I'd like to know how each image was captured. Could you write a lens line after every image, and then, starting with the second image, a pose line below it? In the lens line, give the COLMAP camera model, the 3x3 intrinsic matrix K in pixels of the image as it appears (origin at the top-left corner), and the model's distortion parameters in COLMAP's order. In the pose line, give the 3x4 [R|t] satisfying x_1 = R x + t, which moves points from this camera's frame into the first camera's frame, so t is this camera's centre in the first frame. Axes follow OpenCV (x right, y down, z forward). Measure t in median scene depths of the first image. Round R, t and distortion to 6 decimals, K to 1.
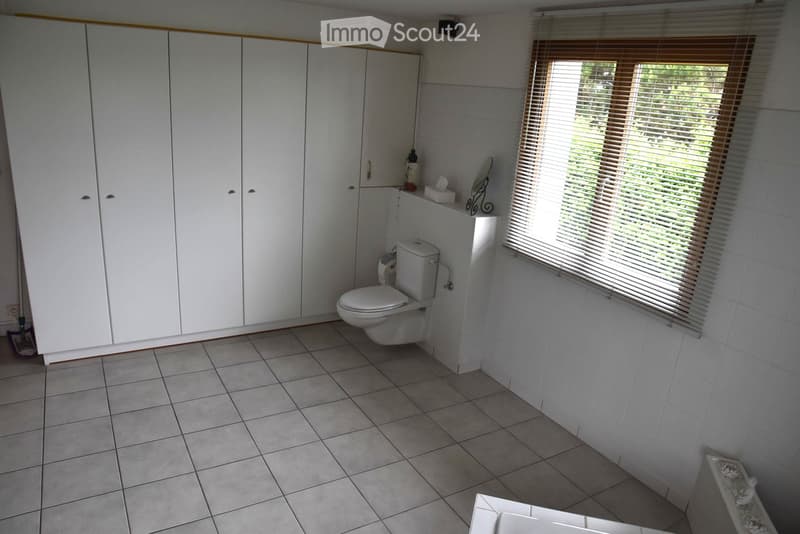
lens RADIAL K [[558.7, 0, 403.1], [0, 558.7, 279.8], [0, 0, 1]] dist [-0.136765, 0.072631]
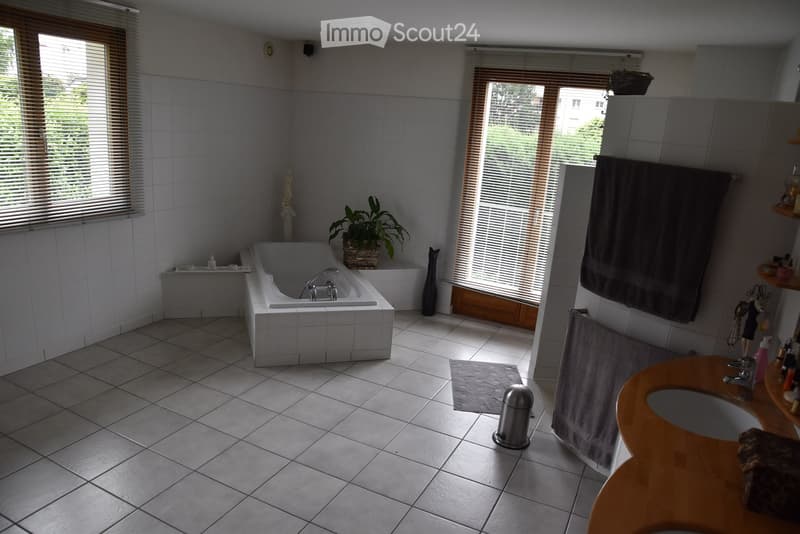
lens RADIAL K [[558.7, 0, 403.1], [0, 558.7, 279.8], [0, 0, 1]] dist [-0.136765, 0.072631]
pose [[-0.542146, -0.345532, 0.765954, -1.163217], [0.152887, 0.855764, 0.494261, -0.403096], [-0.826258, 0.385066, -0.411122, 1.062788]]
